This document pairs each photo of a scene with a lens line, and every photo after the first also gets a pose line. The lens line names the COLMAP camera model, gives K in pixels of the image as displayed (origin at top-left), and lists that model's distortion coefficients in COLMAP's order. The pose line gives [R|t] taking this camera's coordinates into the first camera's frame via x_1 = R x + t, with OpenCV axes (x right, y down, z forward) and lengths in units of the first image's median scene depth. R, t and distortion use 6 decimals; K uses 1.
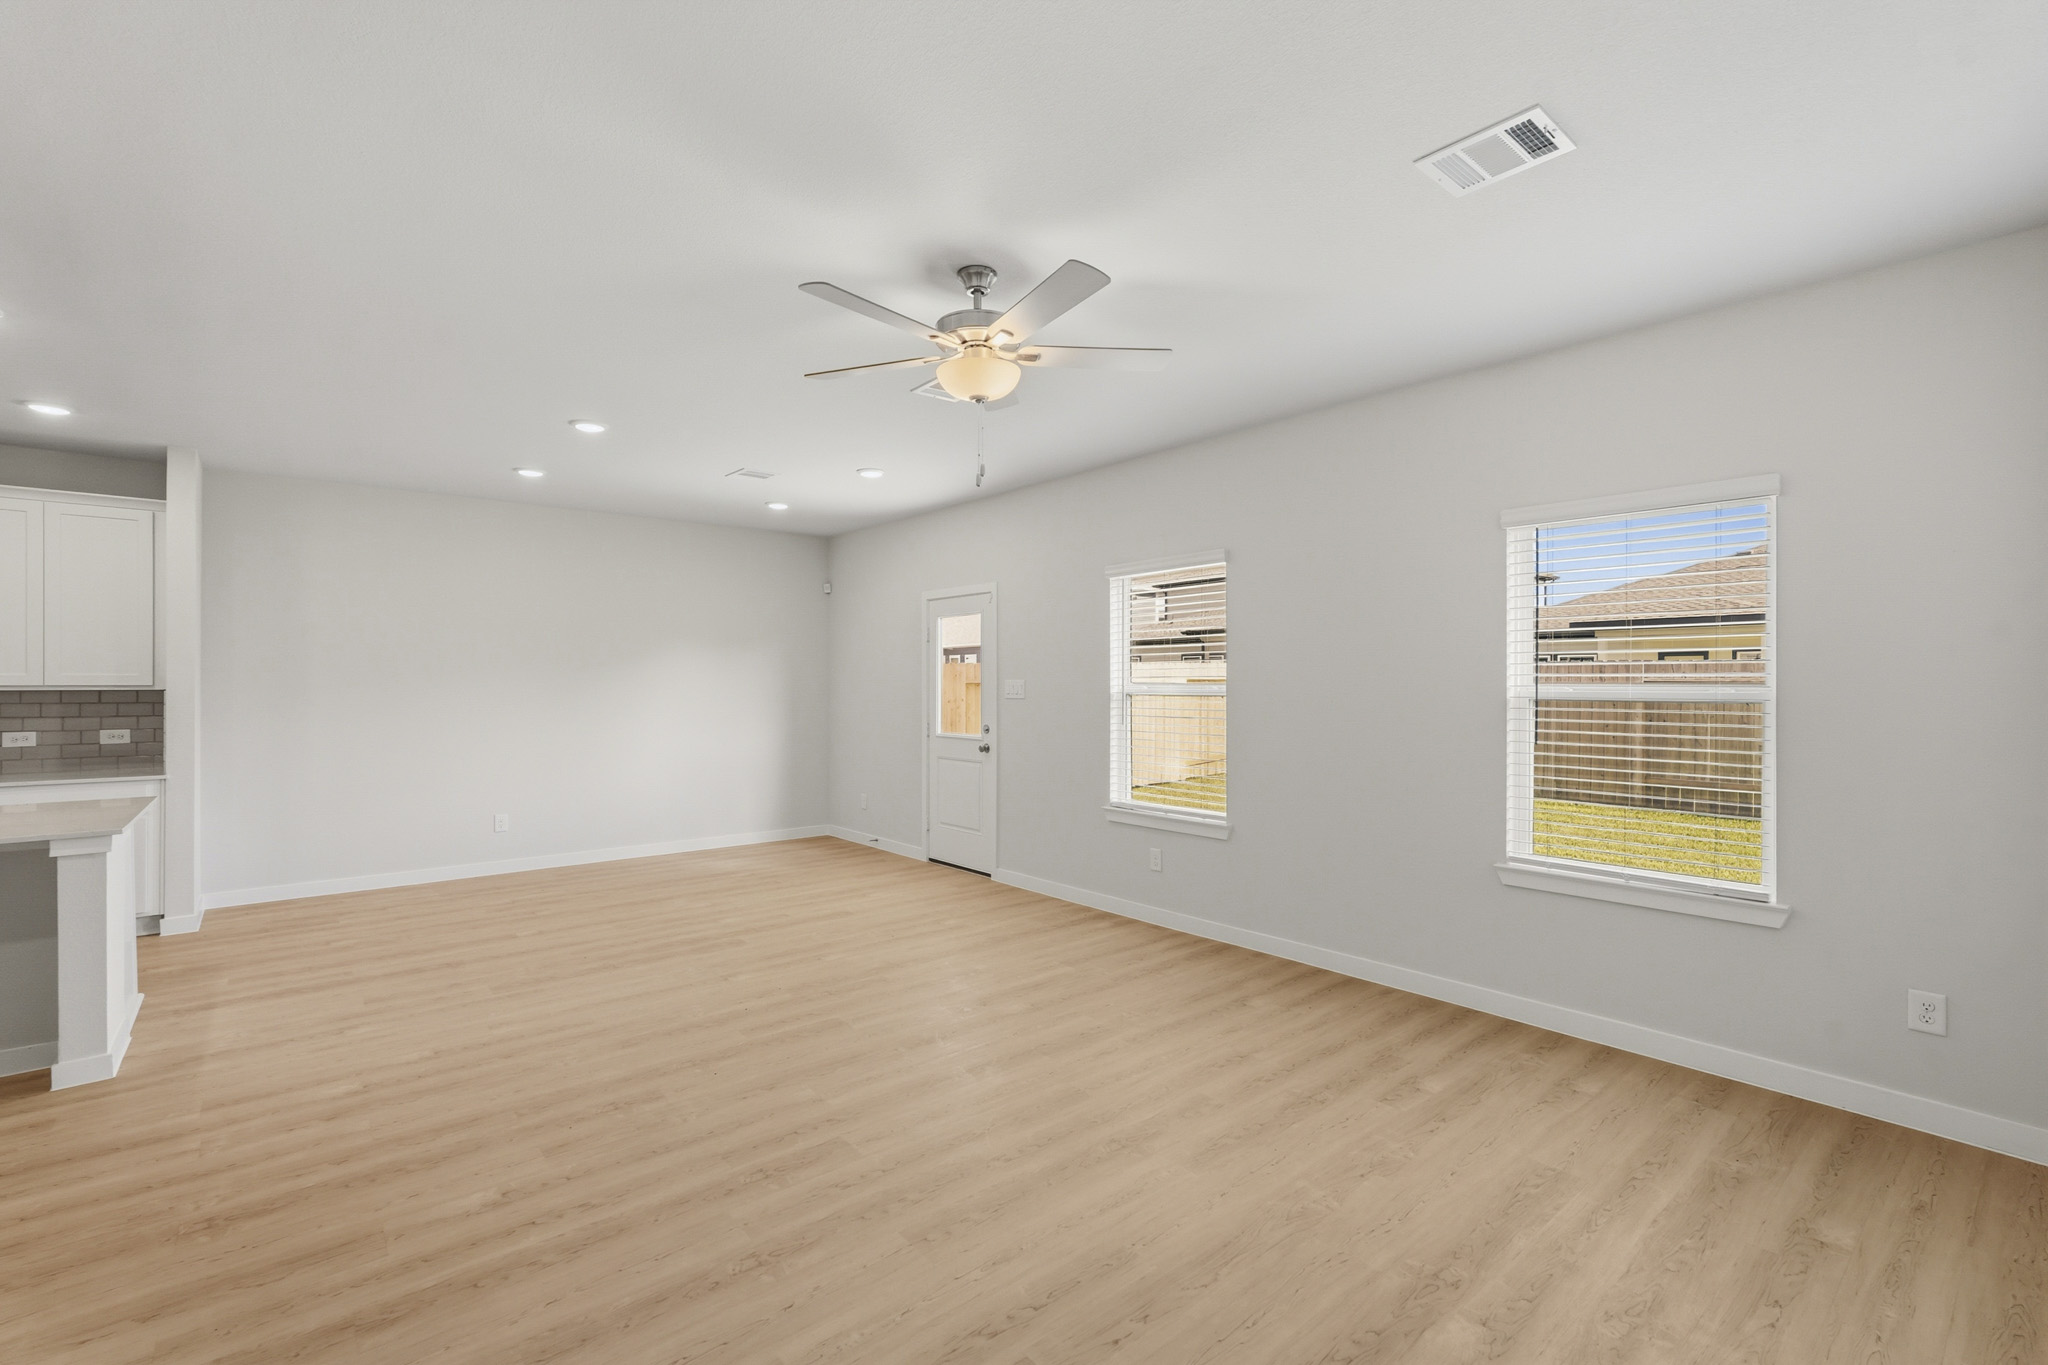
lens RADIAL K [[901.9, 0, 1024.0], [0, 901.9, 682.5], [0, 0, 1]] dist [-0.019661, 0.008761]
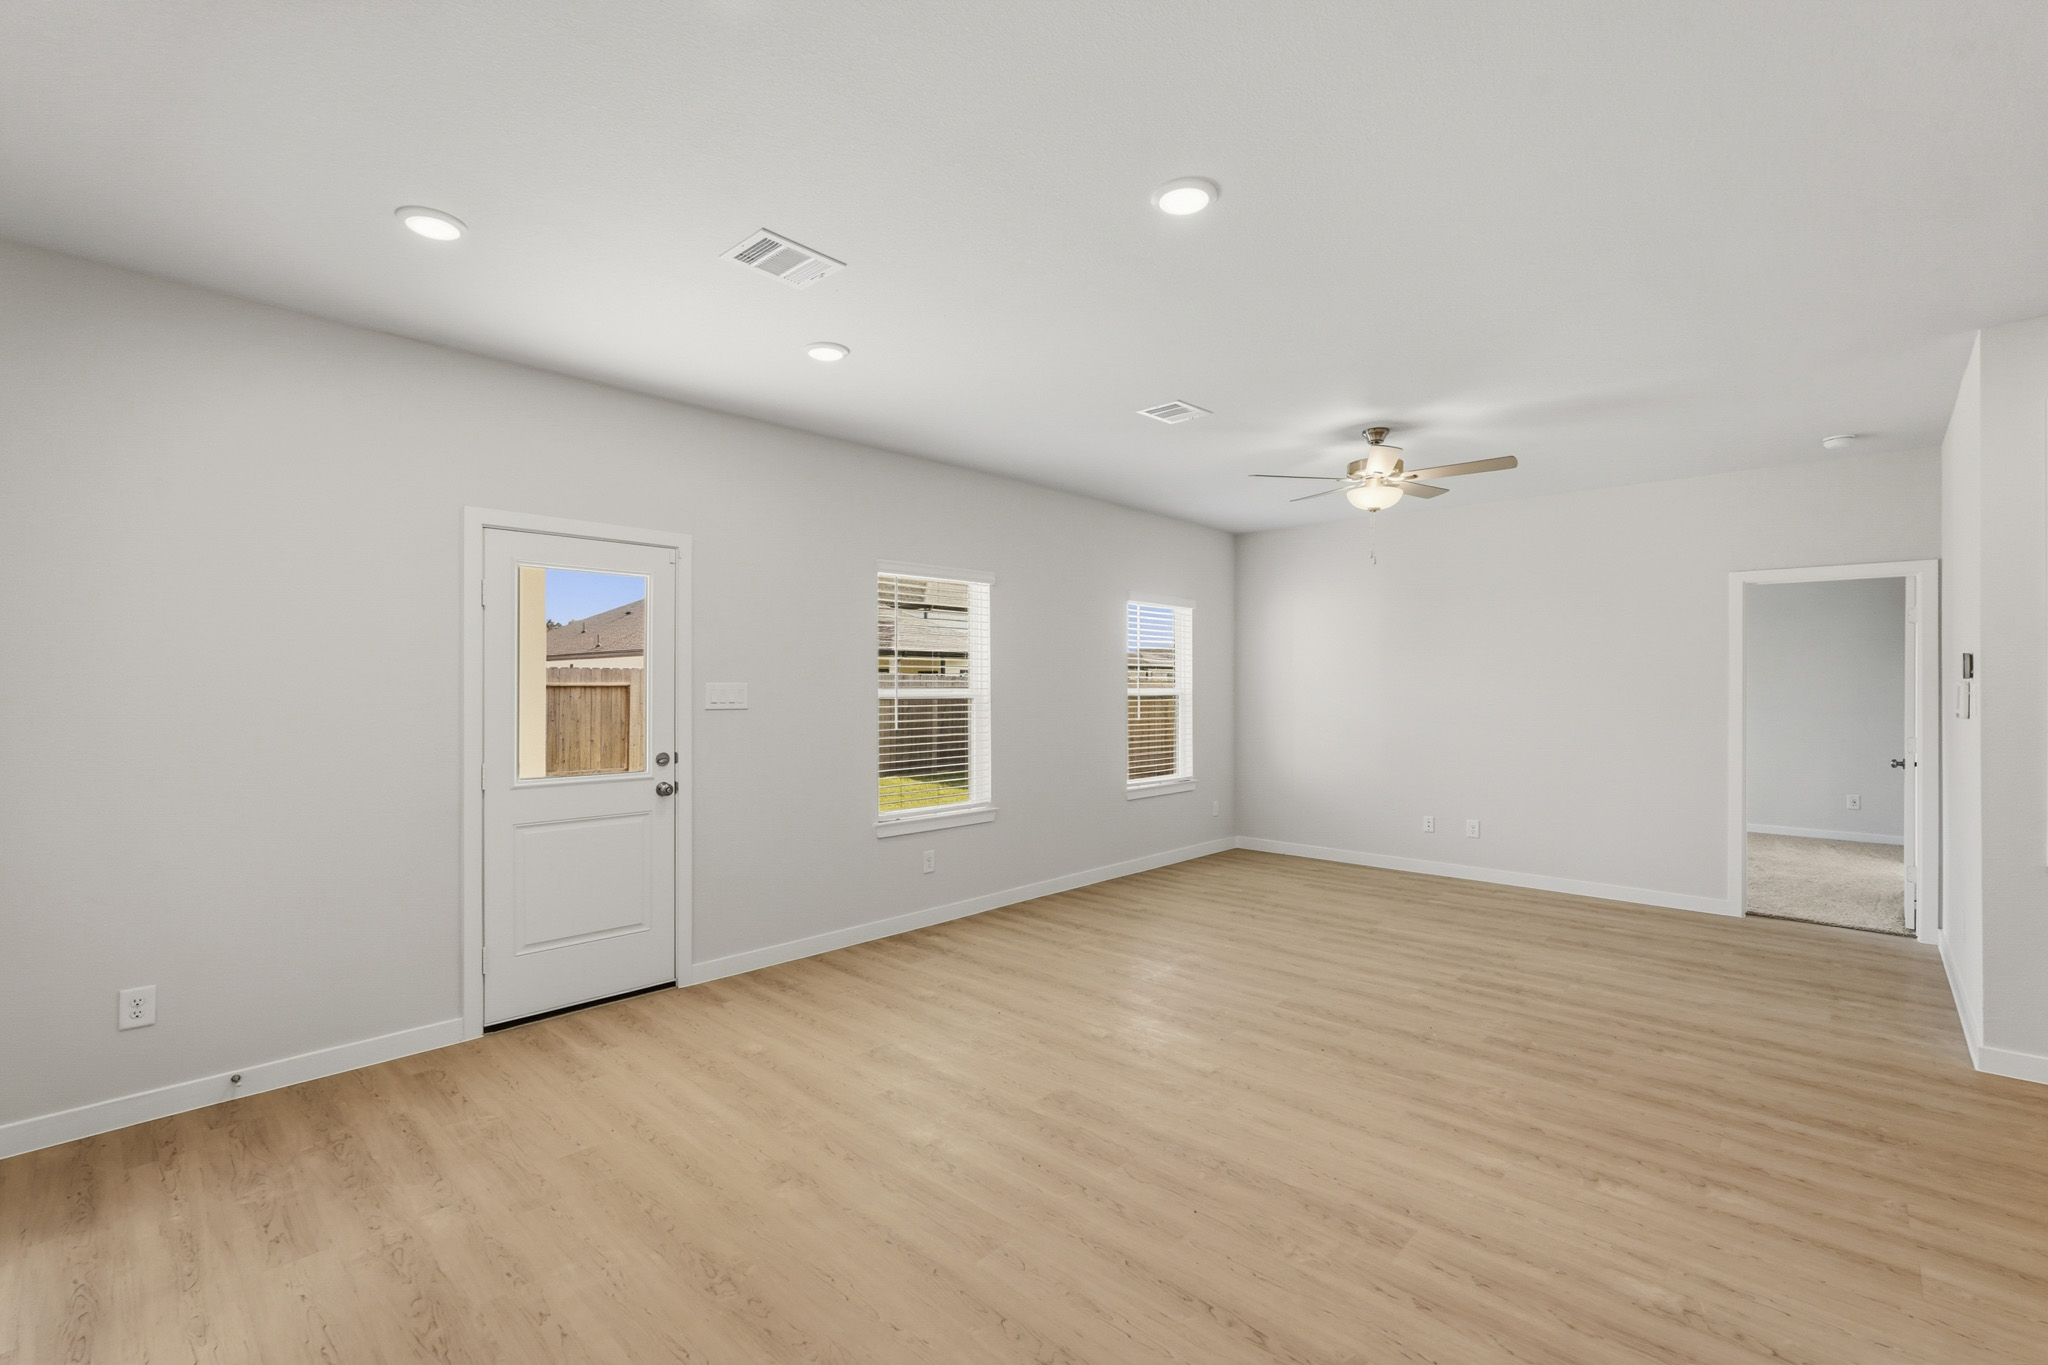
lens RADIAL K [[901.9, 0, 1024.0], [0, 901.9, 682.5], [0, 0, 1]] dist [-0.019661, 0.008761]
pose [[-0.121352, 0.005439, 0.992595, -1.123773], [-0.001289, 0.999983, -0.005637, 0.001050], [-0.992609, -0.001964, -0.121343, 1.309063]]
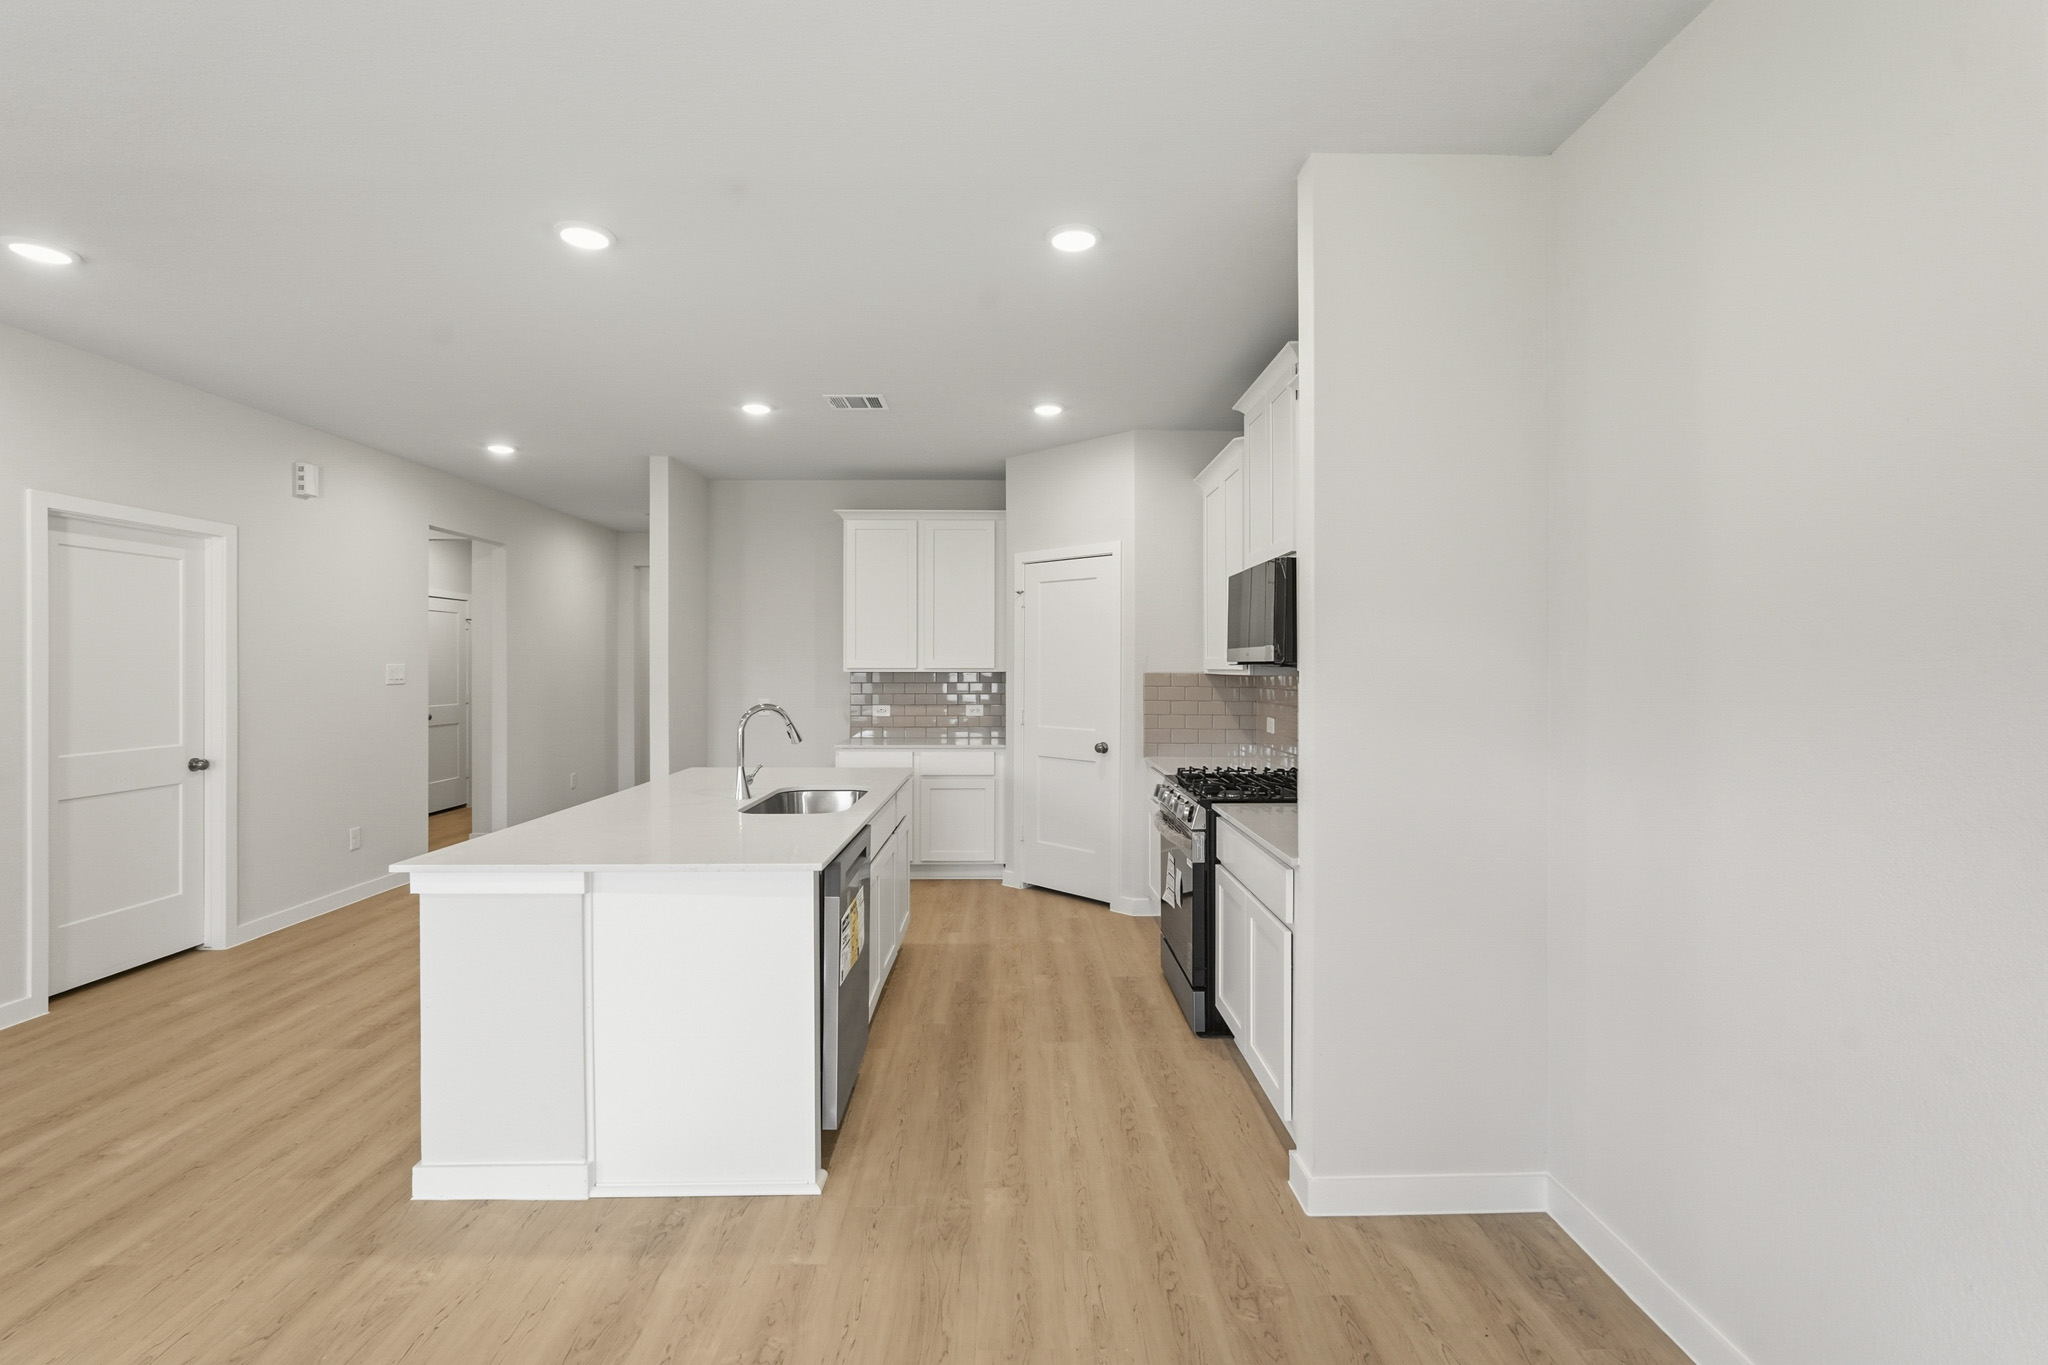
lens RADIAL K [[906.2, 0, 1021.1], [0, 906.2, 668.0], [0, 0, 1]] dist [-0.021493, 0.010306]
pose [[-0.629864, 0.001584, -0.776704, -0.595961], [-0.000606, 0.999997, 0.002530, -0.001178], [0.776705, 0.002064, -0.629861, 1.459457]]
